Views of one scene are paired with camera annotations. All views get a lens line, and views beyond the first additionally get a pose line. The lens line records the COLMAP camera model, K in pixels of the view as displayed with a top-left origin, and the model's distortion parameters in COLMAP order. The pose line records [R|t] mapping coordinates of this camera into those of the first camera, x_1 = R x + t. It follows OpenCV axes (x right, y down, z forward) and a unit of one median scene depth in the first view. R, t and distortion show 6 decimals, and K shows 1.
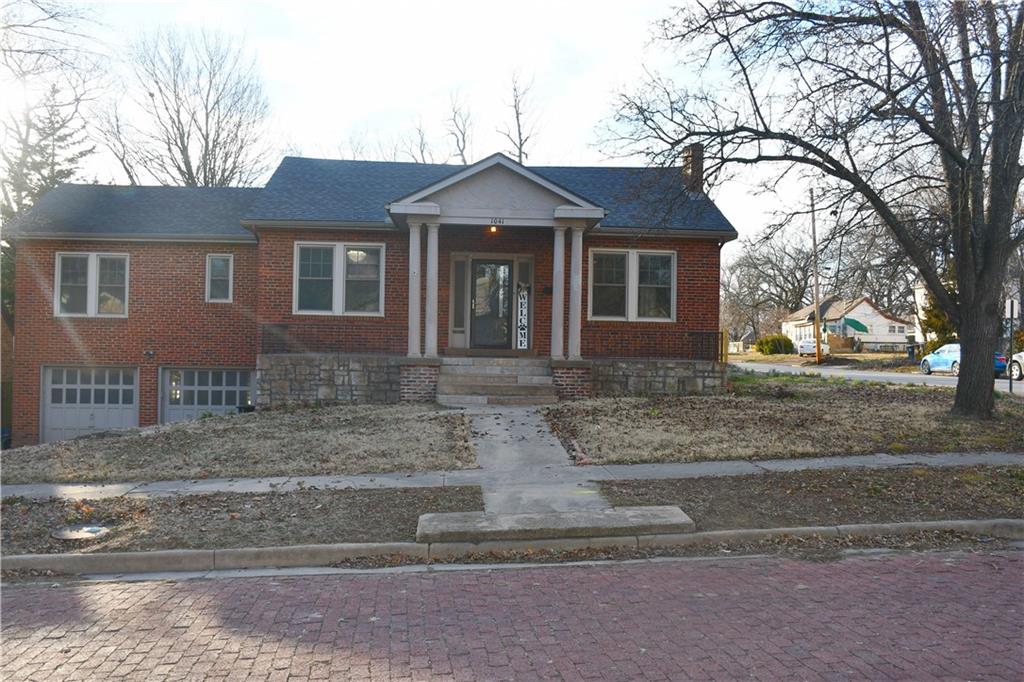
lens RADIAL K [[941.5, 0, 512.0], [0, 941.5, 341.0], [0, 0, 1]] dist [-0.013865, -0.001328]
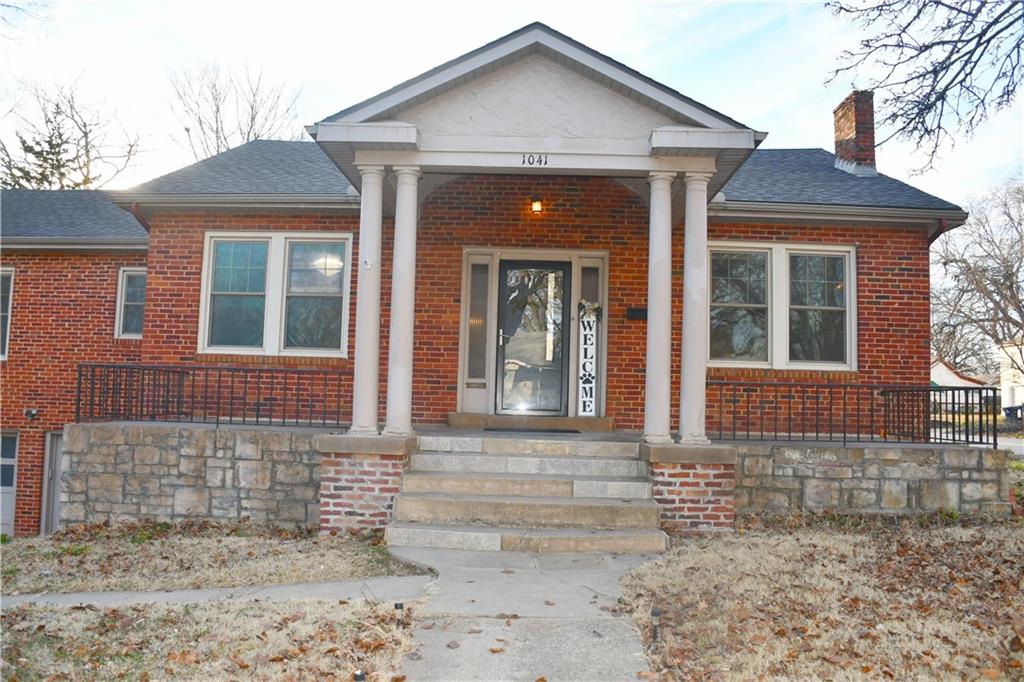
lens RADIAL K [[815.1, 0, 512.0], [0, 815.1, 341.0], [0, 0, 1]] dist [-0.144911, 0.130394]
pose [[0.996287, 0.003548, -0.086018, 0.009261], [-0.009663, 0.997446, -0.070775, -0.002162], [0.085547, 0.071343, 0.993777, 0.576004]]
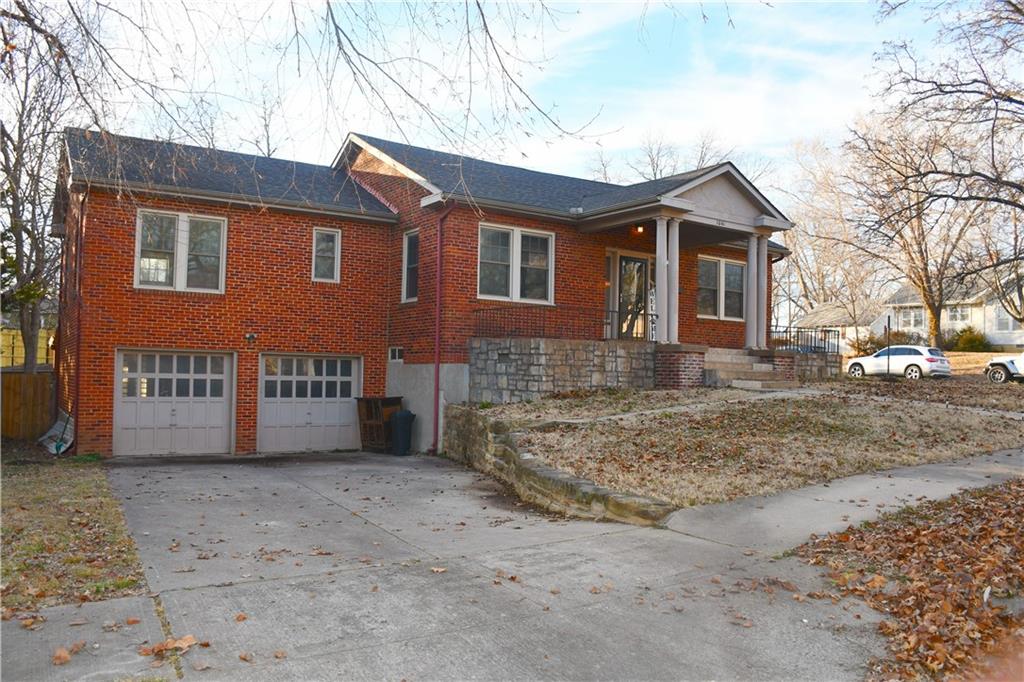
lens RADIAL K [[815.1, 0, 512.0], [0, 815.1, 341.0], [0, 0, 1]] dist [-0.144911, 0.130394]
pose [[0.860325, 0.025394, 0.509113, -0.692360], [-0.019047, 0.999662, -0.017675, 0.031467], [-0.509390, 0.005509, 0.860518, 0.311704]]
